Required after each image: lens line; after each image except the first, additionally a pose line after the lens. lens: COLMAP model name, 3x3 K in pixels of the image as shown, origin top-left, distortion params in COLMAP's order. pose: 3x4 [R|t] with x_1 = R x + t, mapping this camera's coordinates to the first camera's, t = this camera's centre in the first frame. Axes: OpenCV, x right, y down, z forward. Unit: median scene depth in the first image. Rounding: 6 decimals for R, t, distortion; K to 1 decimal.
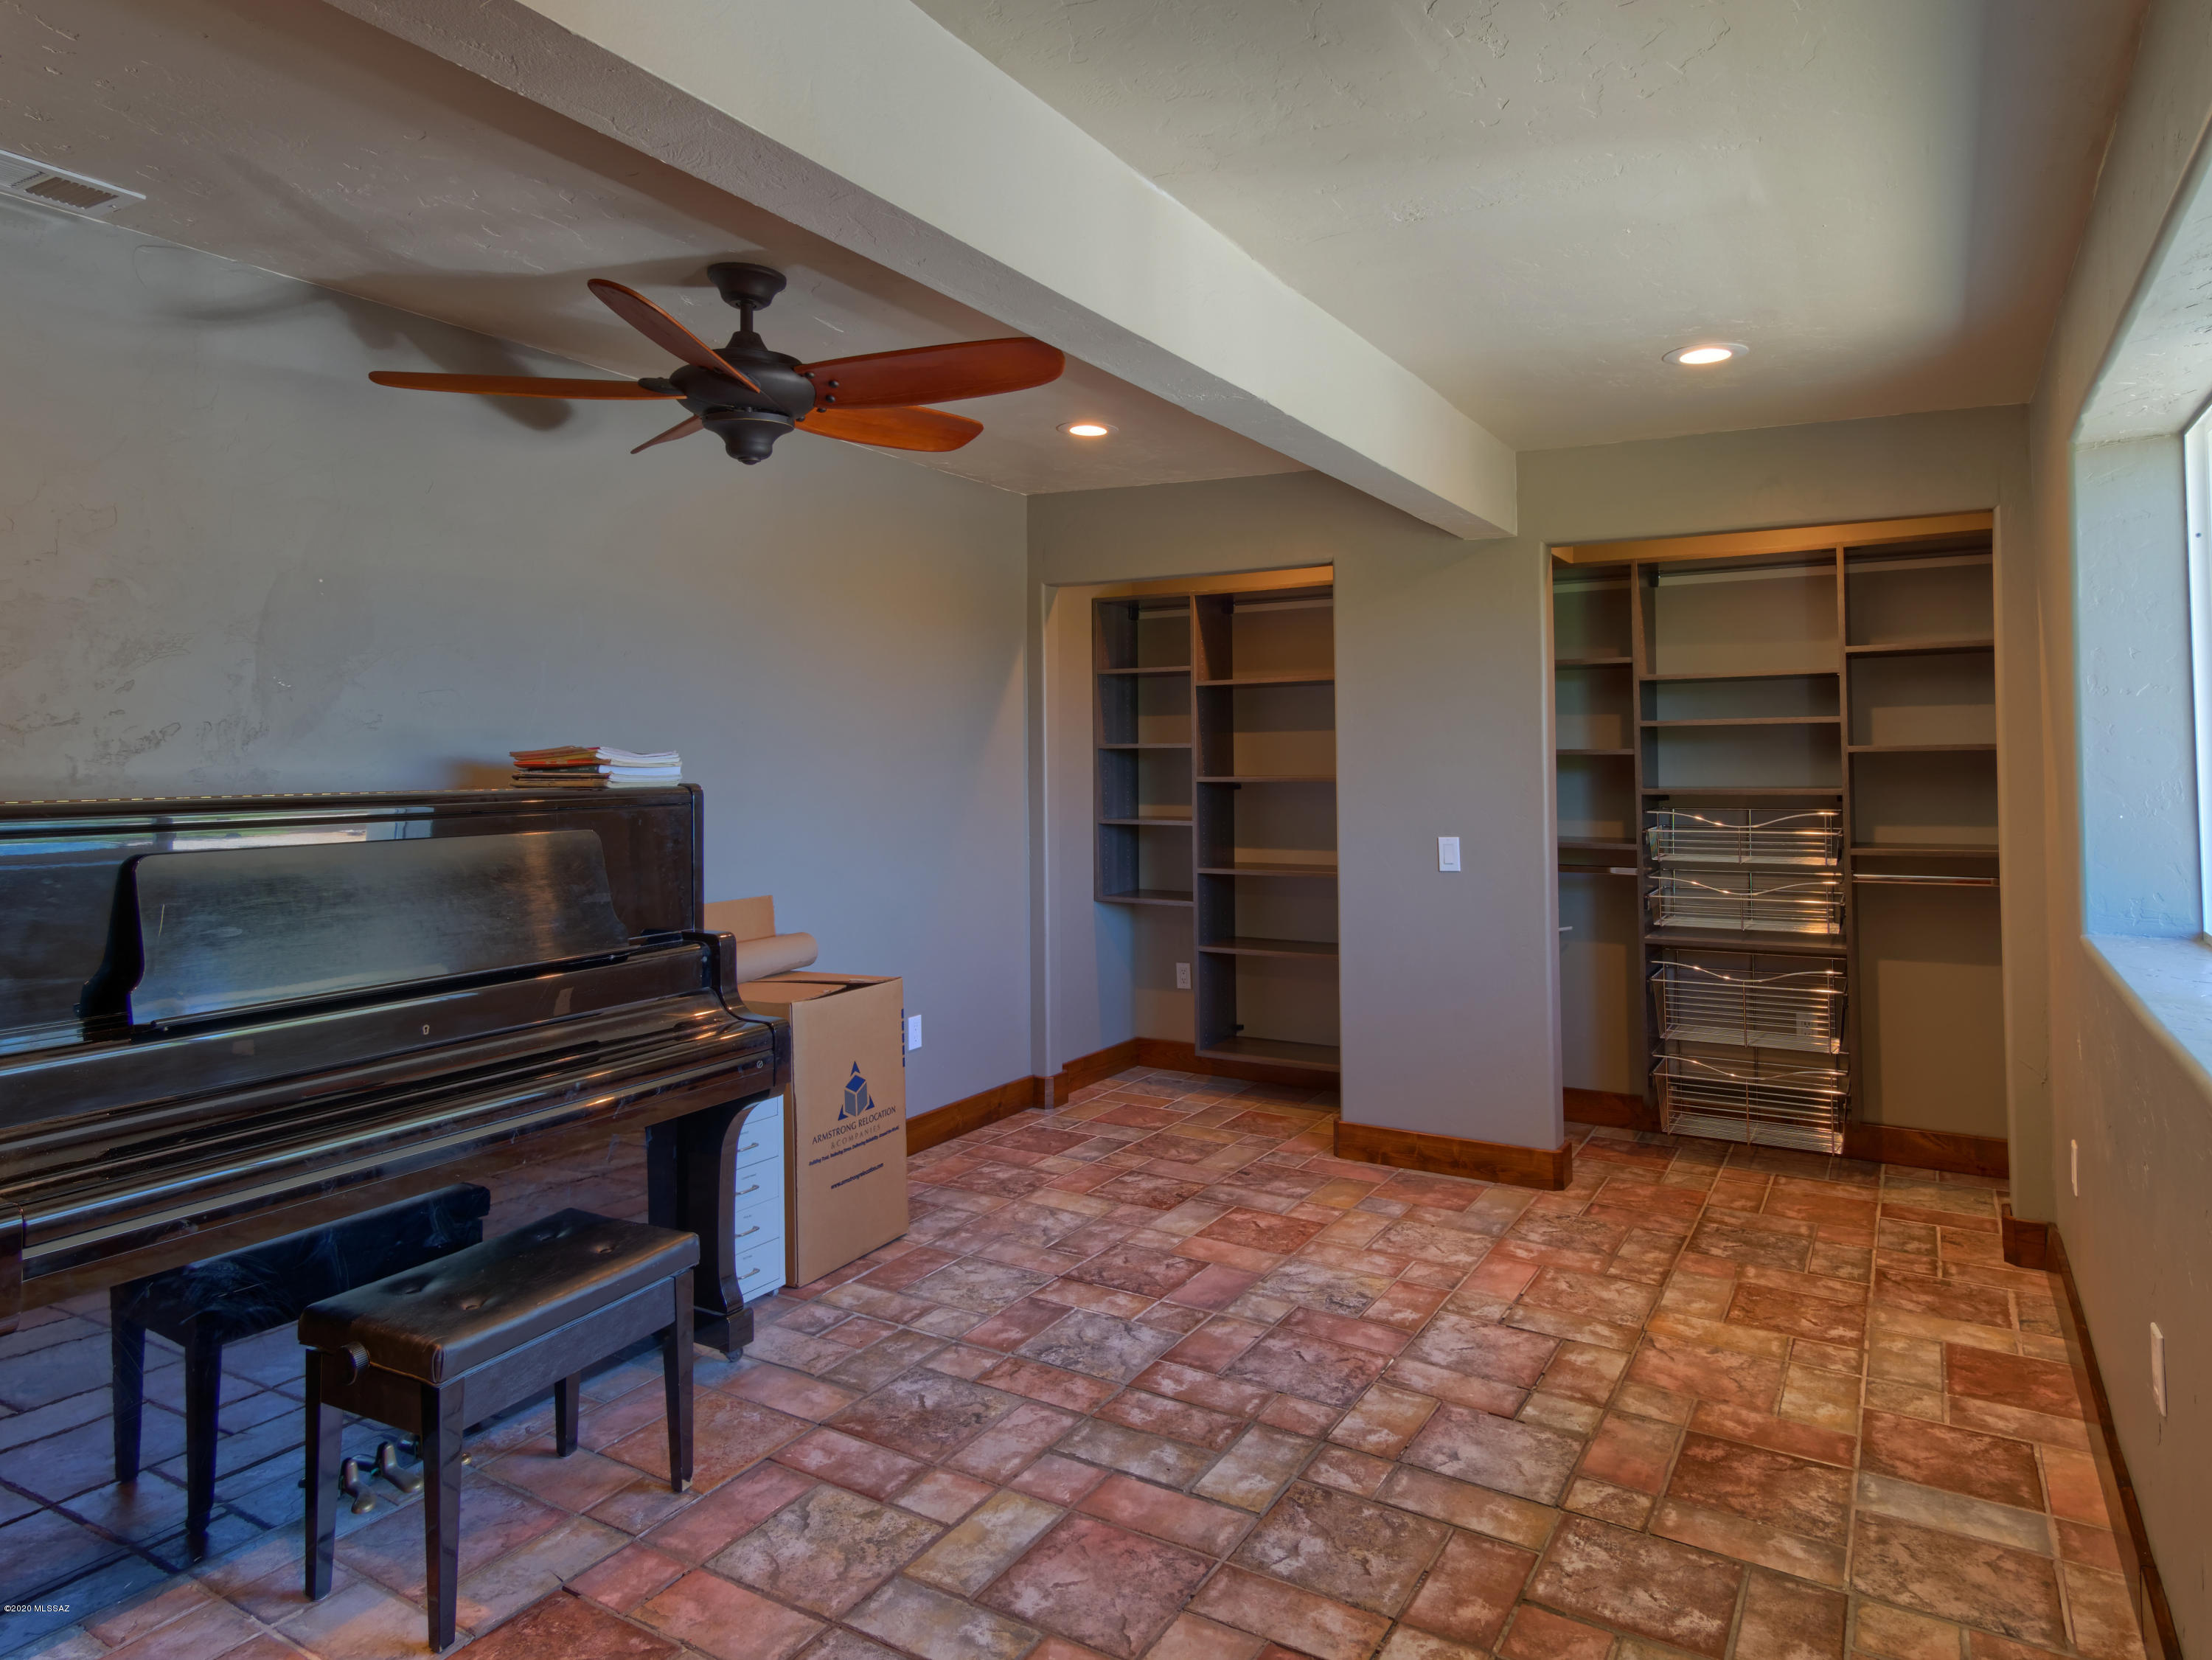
lens RADIAL K [[1339.5, 0, 1111.0], [0, 1339.5, 835.6], [0, 0, 1]] dist [0.003087, 0.001192]
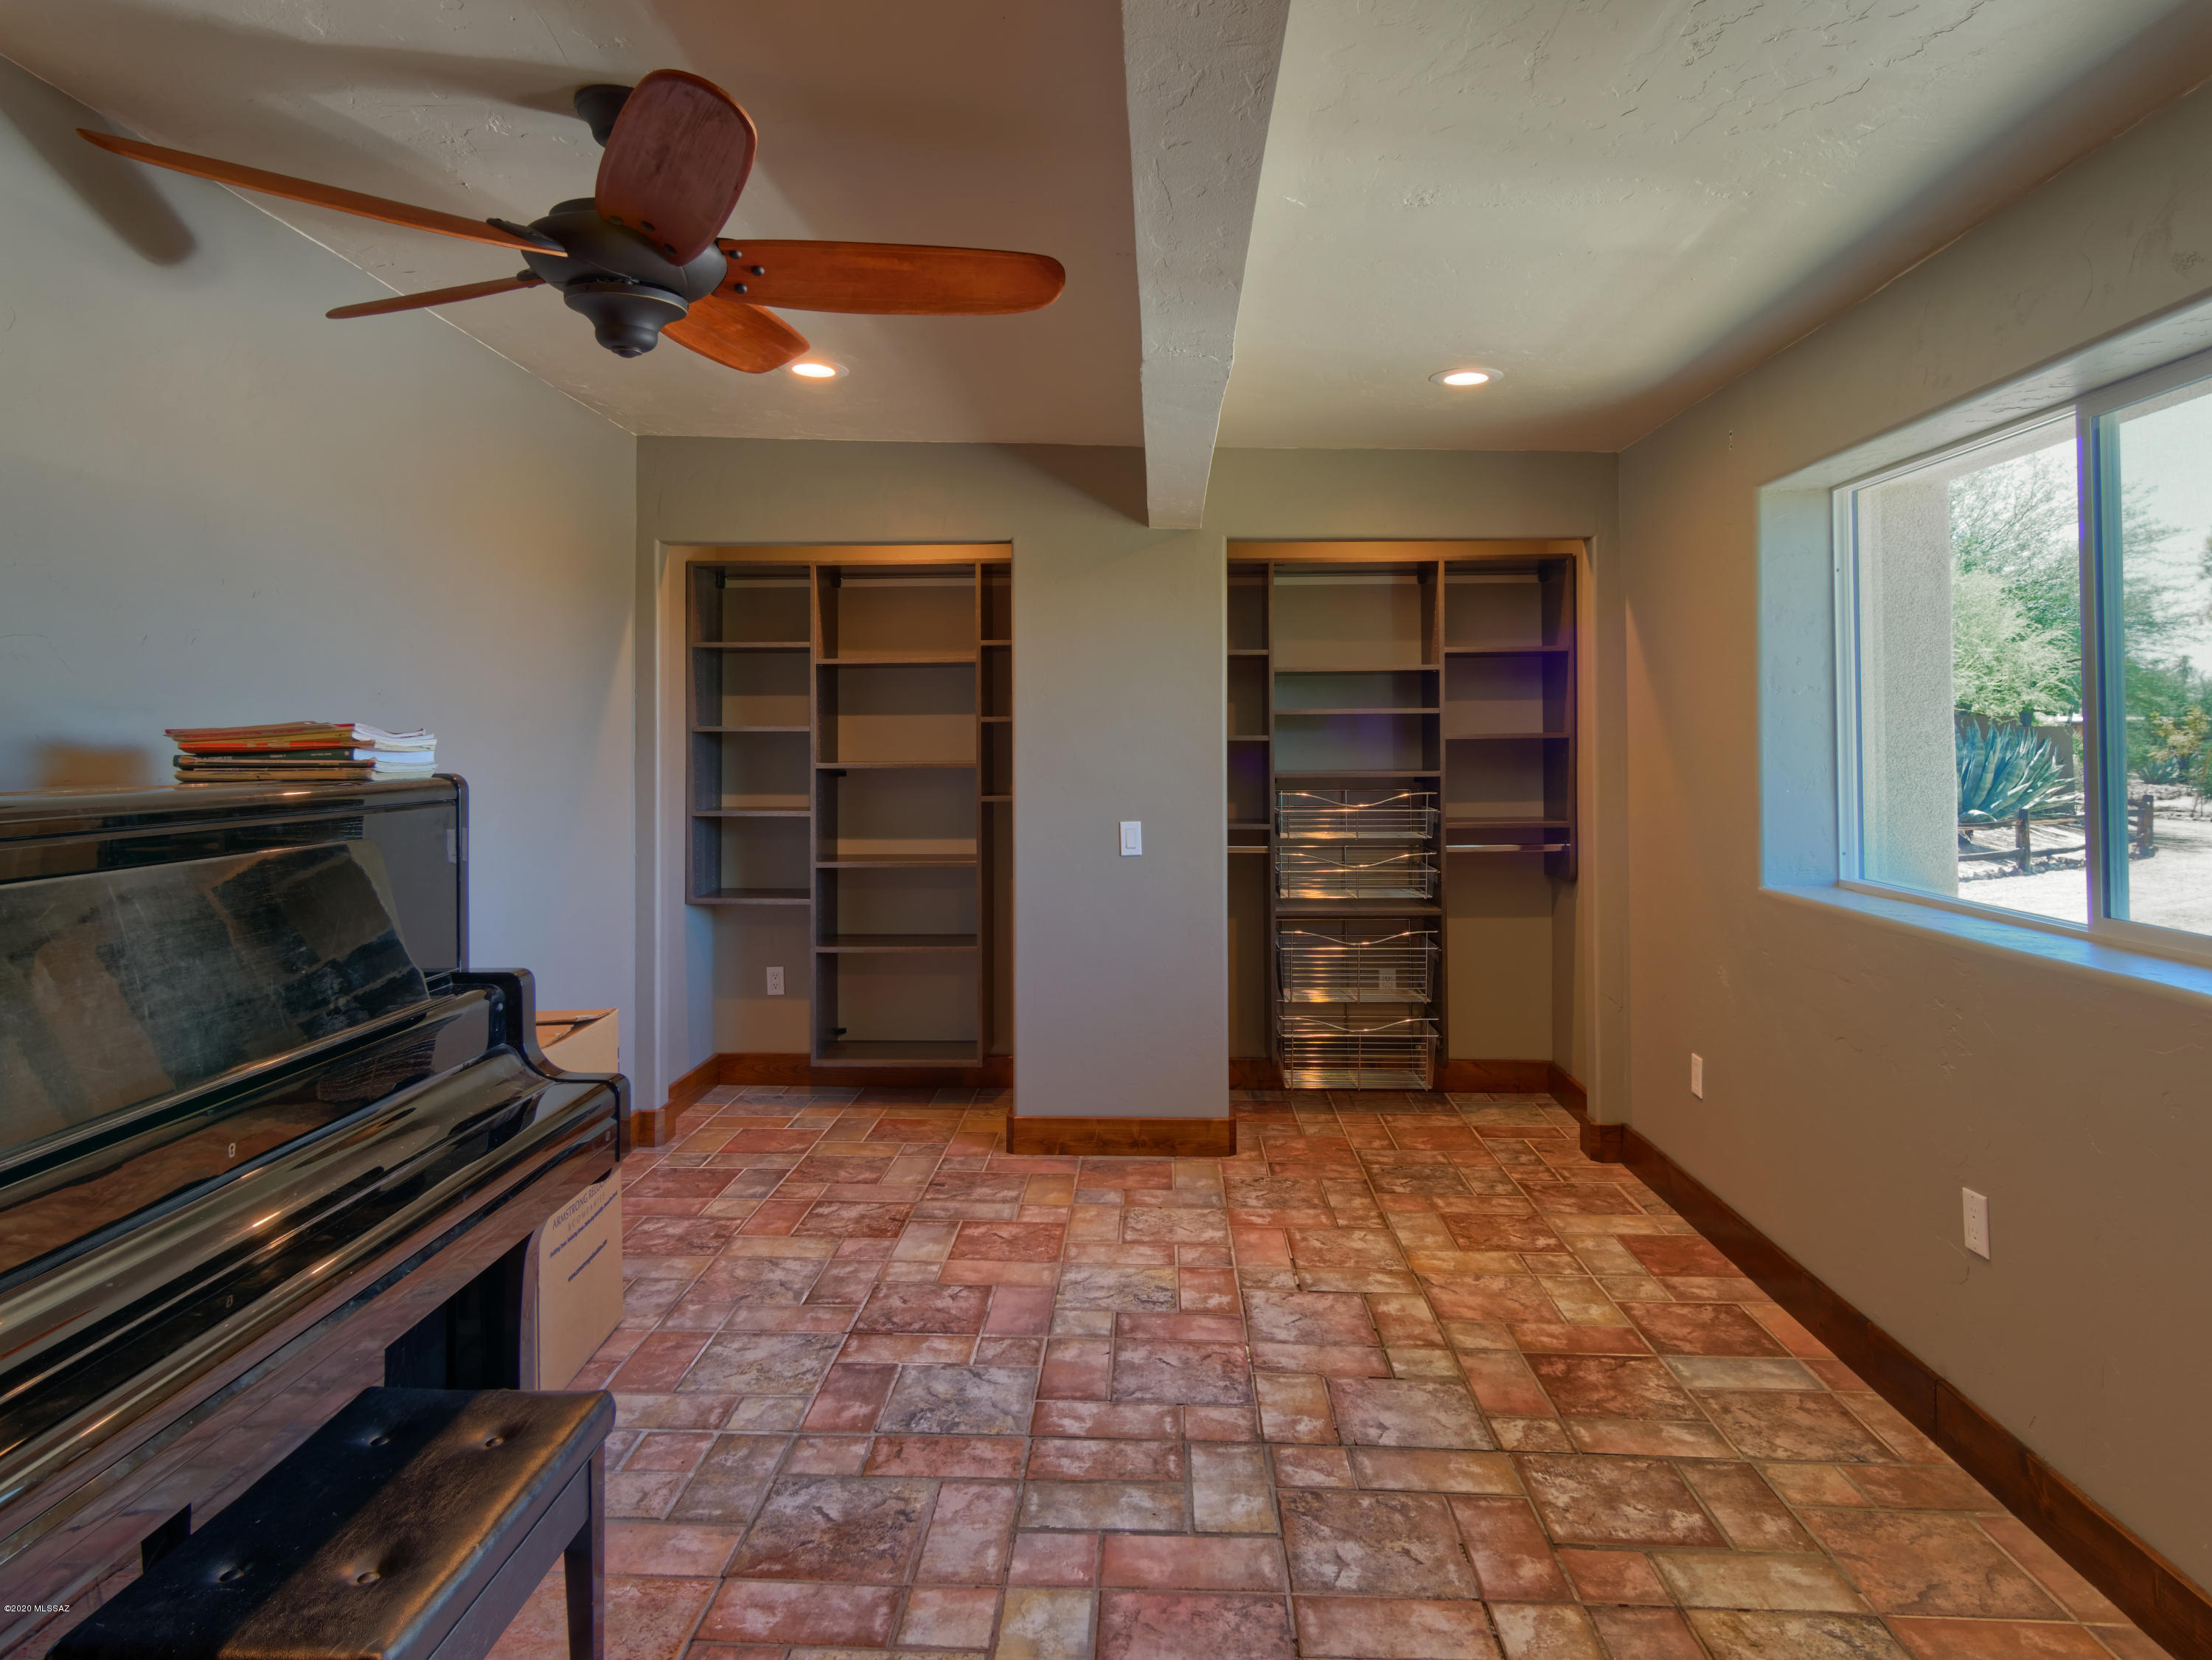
lens RADIAL K [[1339.5, 0, 1101.4], [0, 1339.5, 823.9], [0, 0, 1]] dist [0.003087, 0.001192]
pose [[0.881133, -0.025285, 0.472191, -0.325070], [0.024614, 0.999668, 0.007599, -0.007208], [-0.472227, 0.004927, 0.881463, 0.160134]]
